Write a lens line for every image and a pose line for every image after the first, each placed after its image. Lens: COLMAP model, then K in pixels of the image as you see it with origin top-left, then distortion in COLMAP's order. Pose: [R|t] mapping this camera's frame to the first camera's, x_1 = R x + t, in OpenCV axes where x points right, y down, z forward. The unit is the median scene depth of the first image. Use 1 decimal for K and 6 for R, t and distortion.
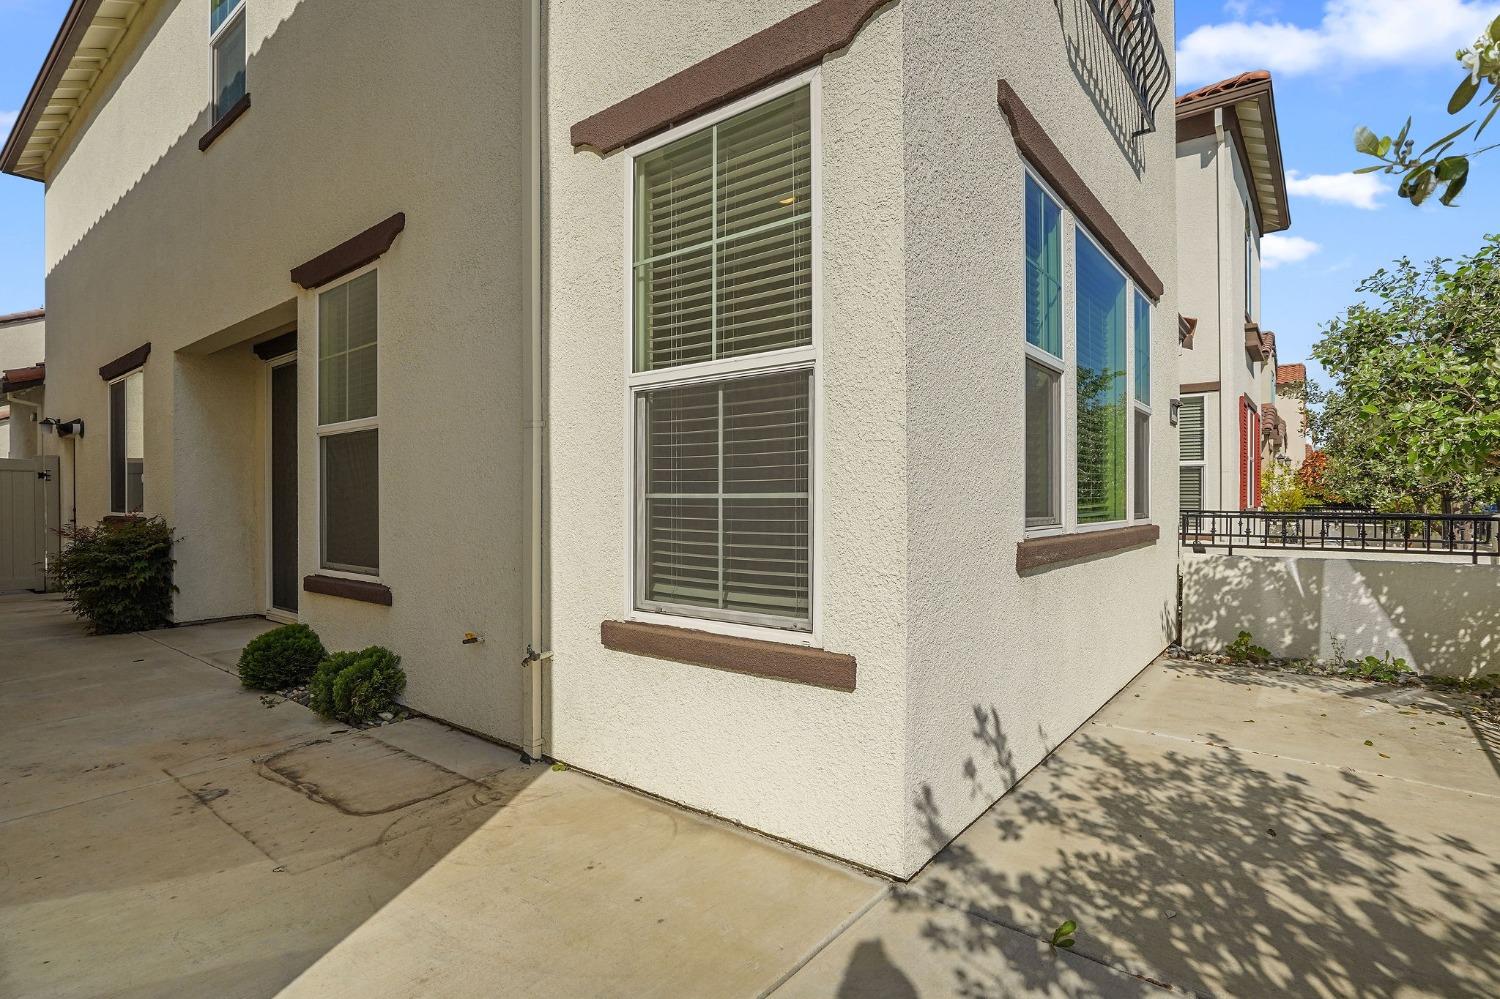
lens RADIAL K [[641.1, 0, 750.6], [0, 641.1, 510.1], [0, 0, 1]] dist [-0.024891, -0.000184]
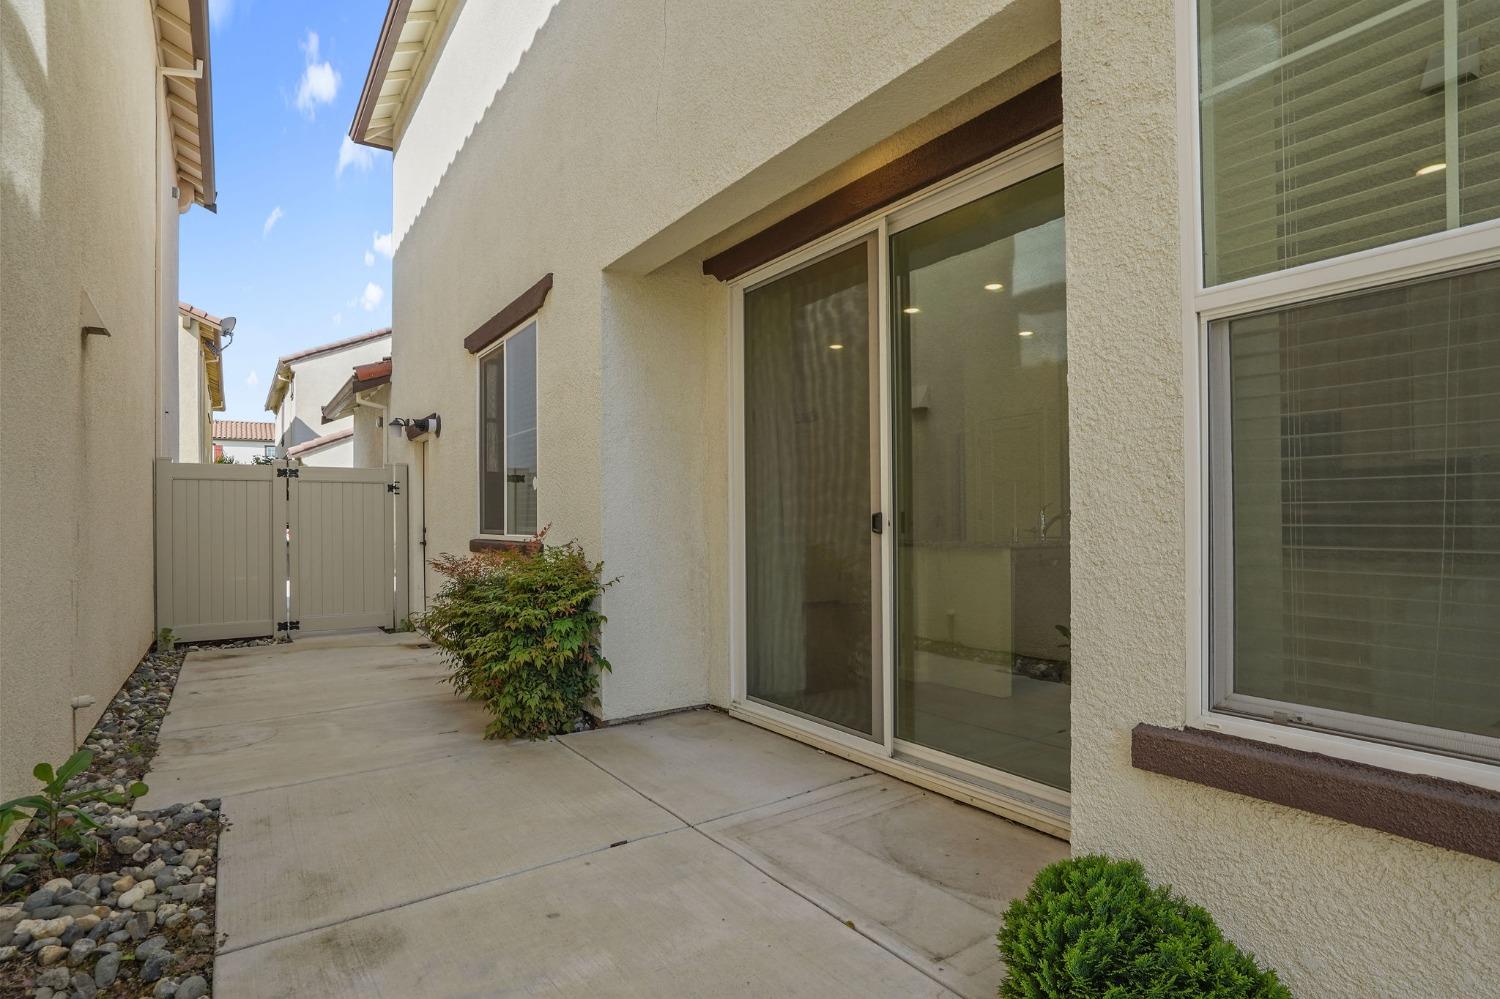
lens RADIAL K [[794.9, 0, 748.5], [0, 794.9, 509.5], [0, 0, 1]] dist [-0.050507, 0.034041]
pose [[0.923075, -0.008485, -0.384526, -0.332225], [-0.000302, 0.999740, -0.022785, -0.003602], [0.384620, 0.021148, 0.922833, 0.237759]]
